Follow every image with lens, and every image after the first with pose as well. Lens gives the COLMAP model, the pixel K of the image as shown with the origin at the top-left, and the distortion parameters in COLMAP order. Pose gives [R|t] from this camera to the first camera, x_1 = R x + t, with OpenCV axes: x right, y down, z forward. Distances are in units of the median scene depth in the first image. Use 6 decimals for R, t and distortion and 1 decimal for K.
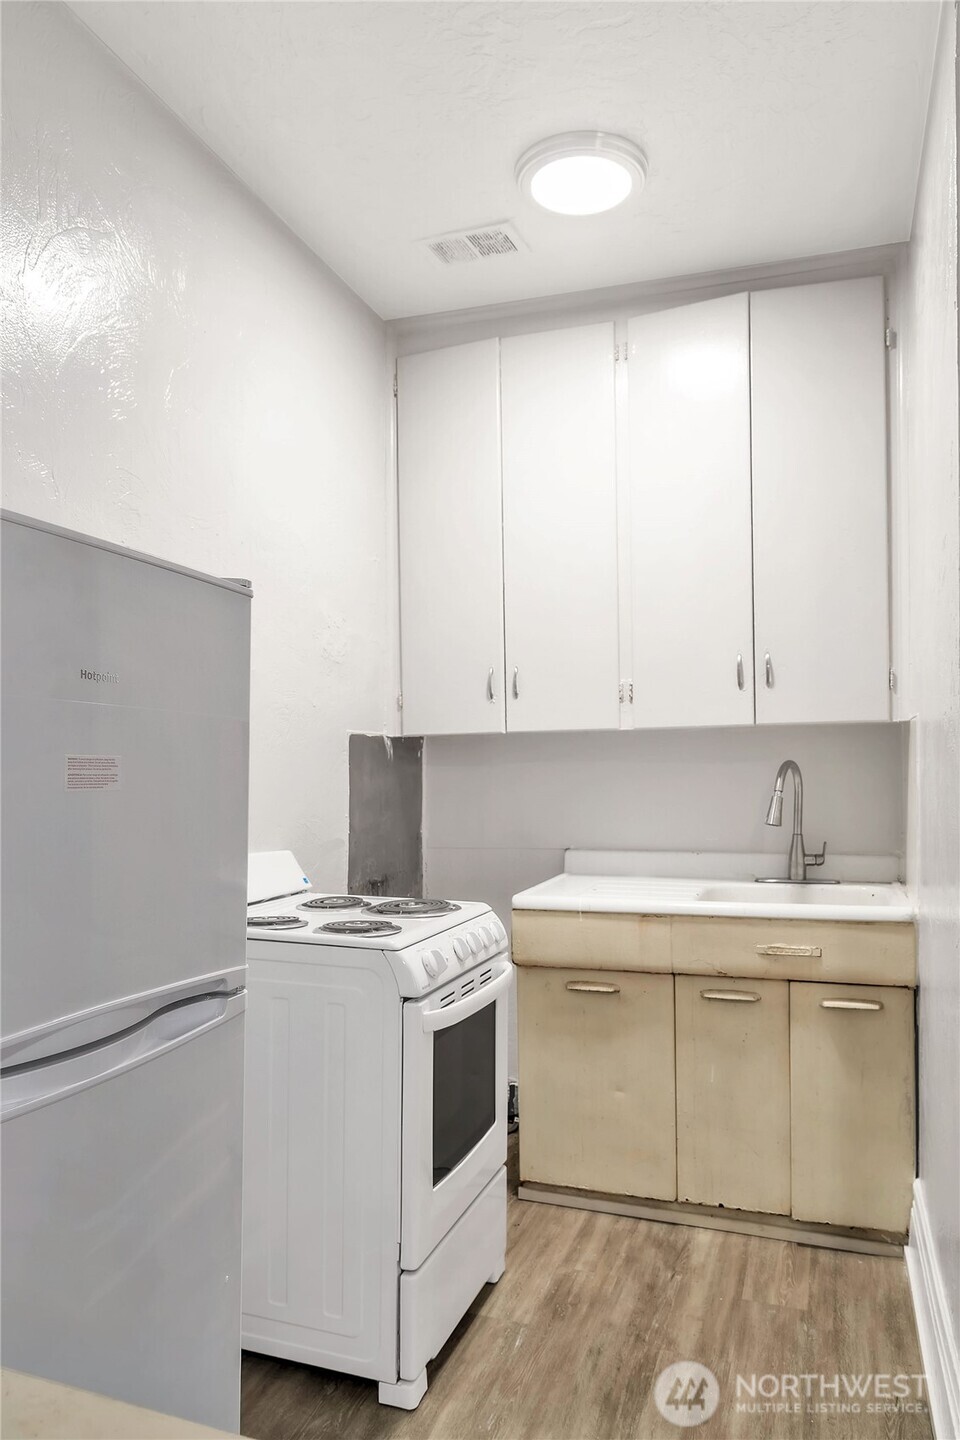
lens RADIAL K [[1009.6, 0, 474.3], [0, 1009.6, 765.3], [0, 0, 1]] dist [0.006046, 0.003110]
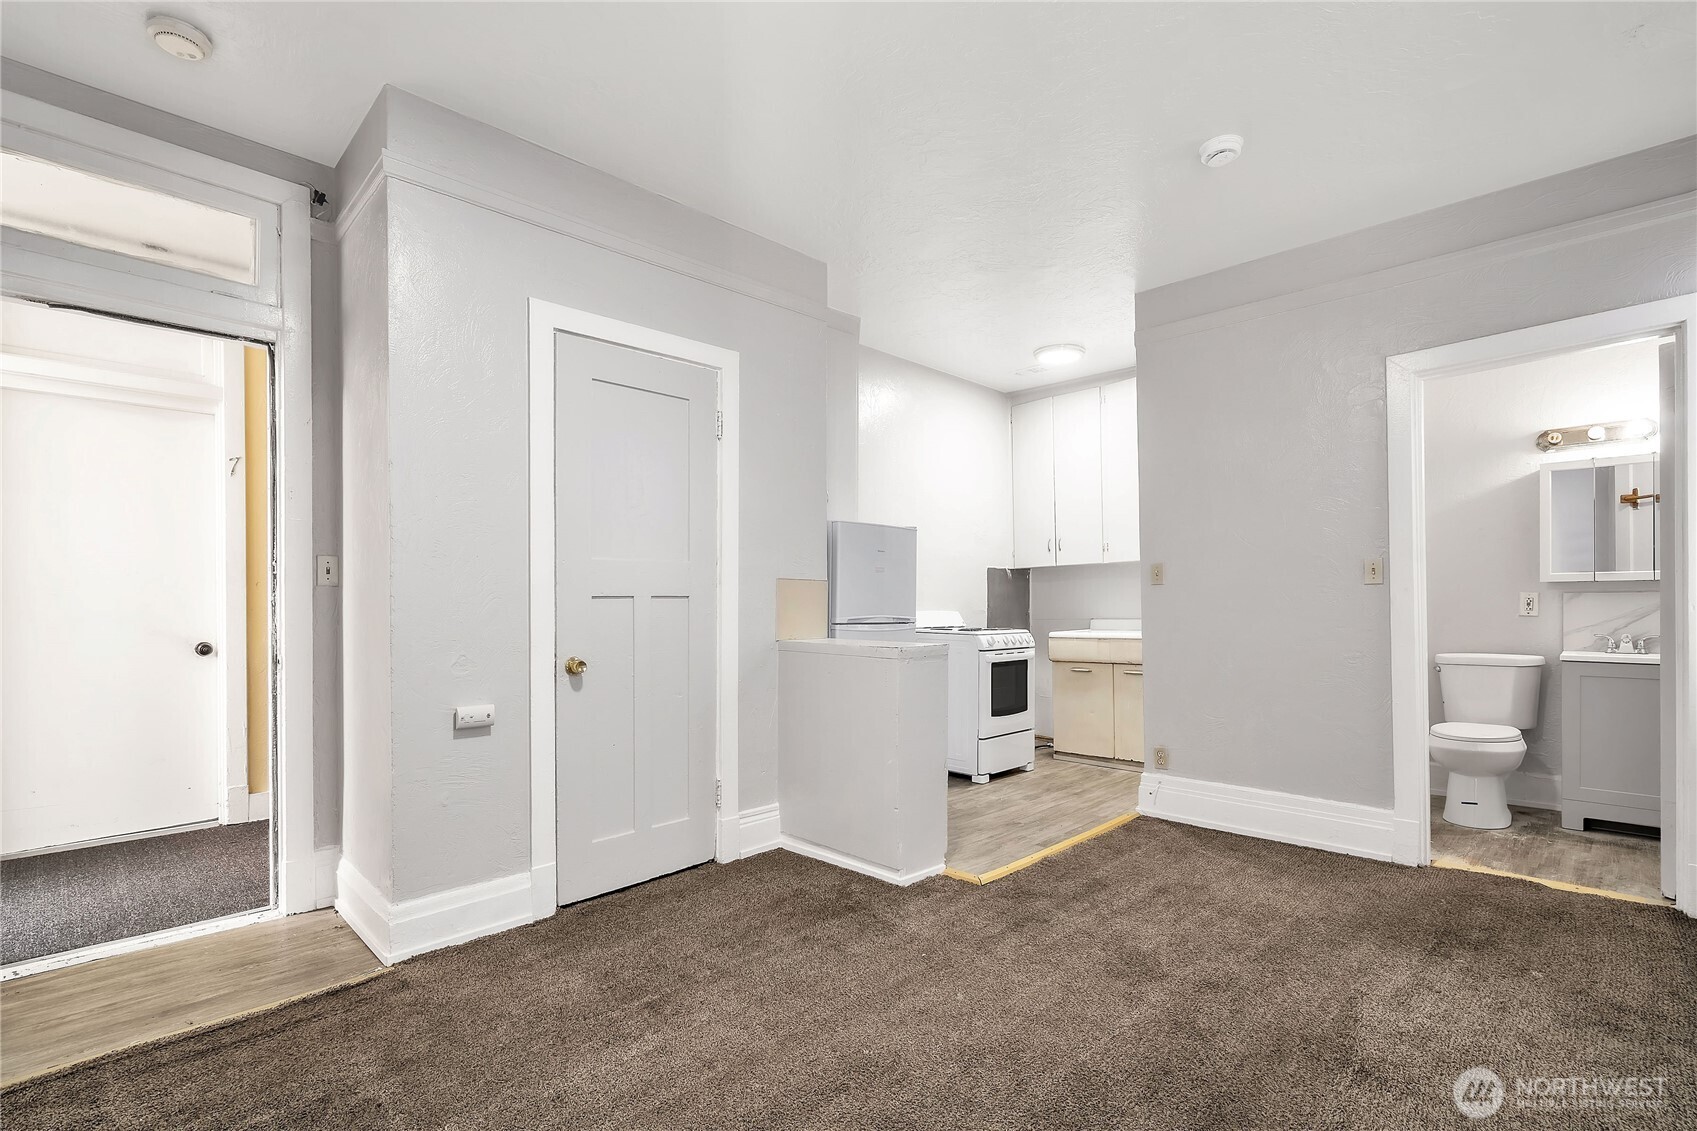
lens RADIAL K [[791.7, 0, 844.6], [0, 791.7, 606.9], [0, 0, 1]] dist [-0.000781, -0.000343]
pose [[0.903579, 0.001390, -0.428420, 0.391540], [0.000188, 0.999993, 0.003640, 0.058488], [0.428422, -0.003370, 0.903572, -0.896667]]
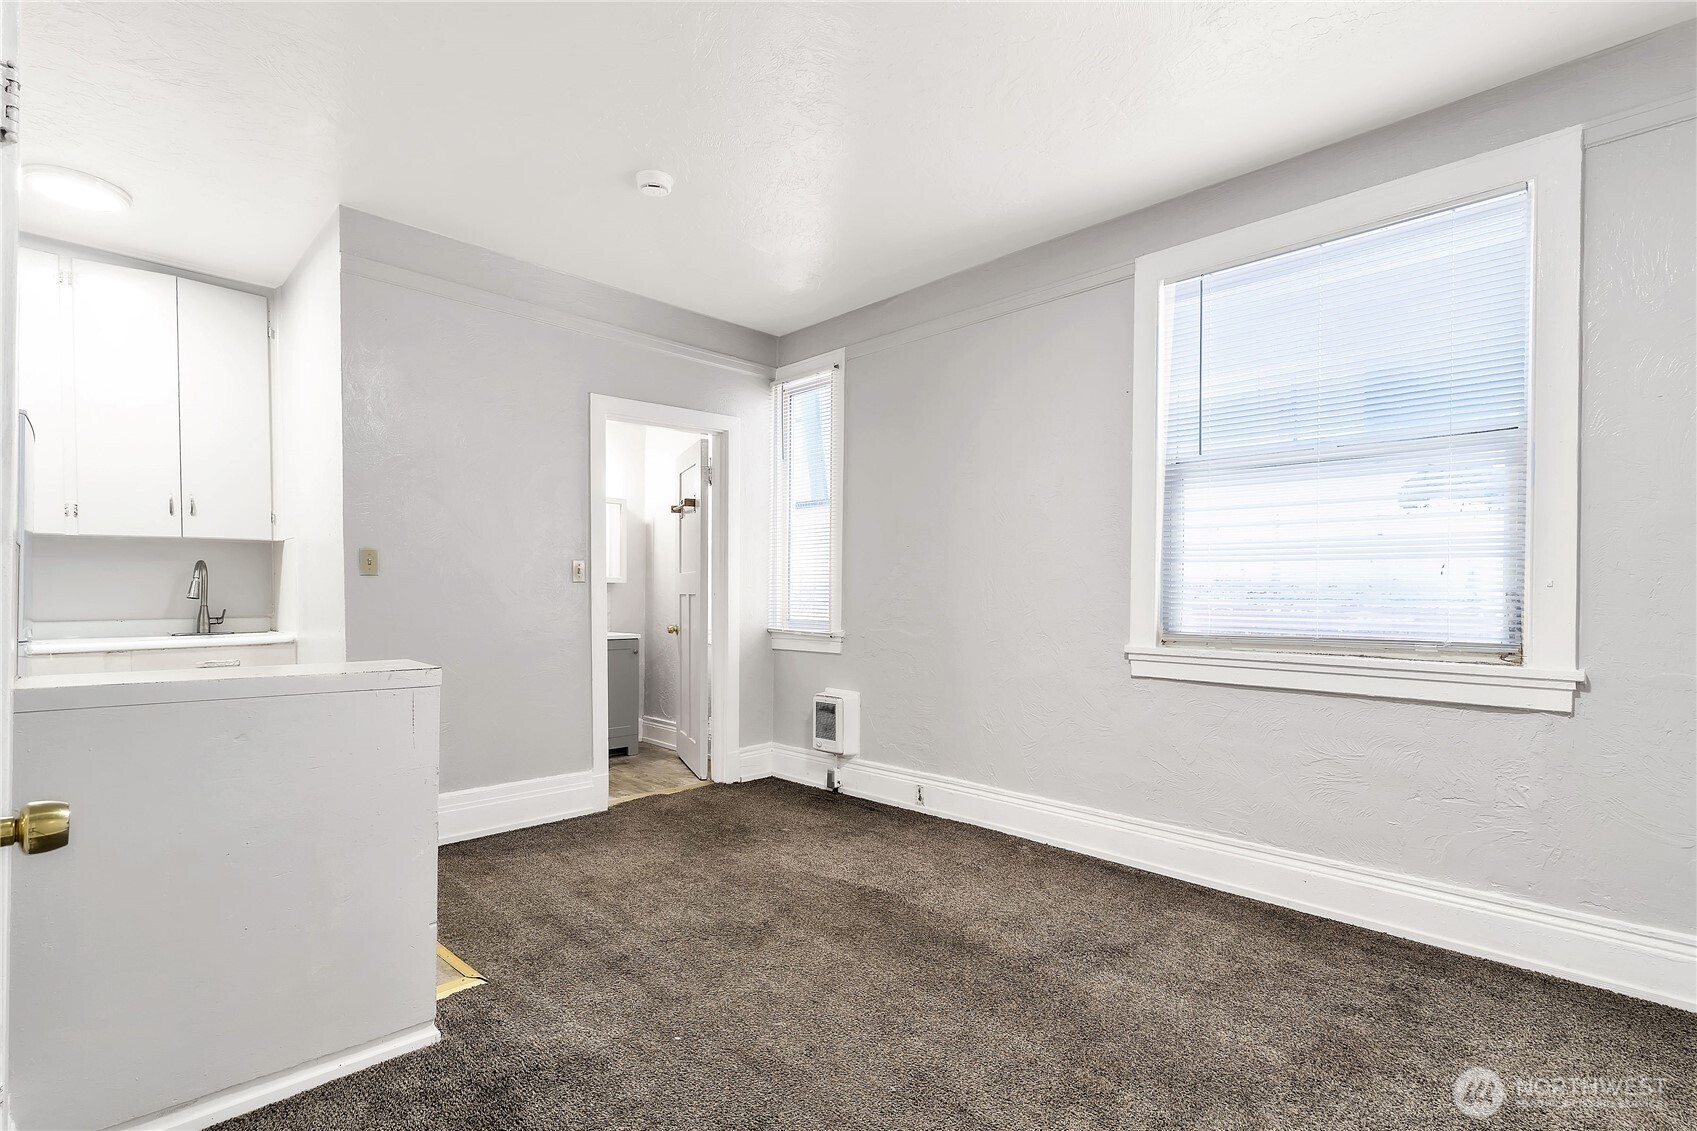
lens RADIAL K [[791.7, 0, 844.6], [0, 791.7, 606.9], [0, 0, 1]] dist [-0.000781, -0.000343]
pose [[0.430914, -0.007294, 0.902364, -0.412160], [-0.001021, 0.999963, 0.008571, 0.059780], [-0.902393, -0.004615, 0.430890, -0.526620]]
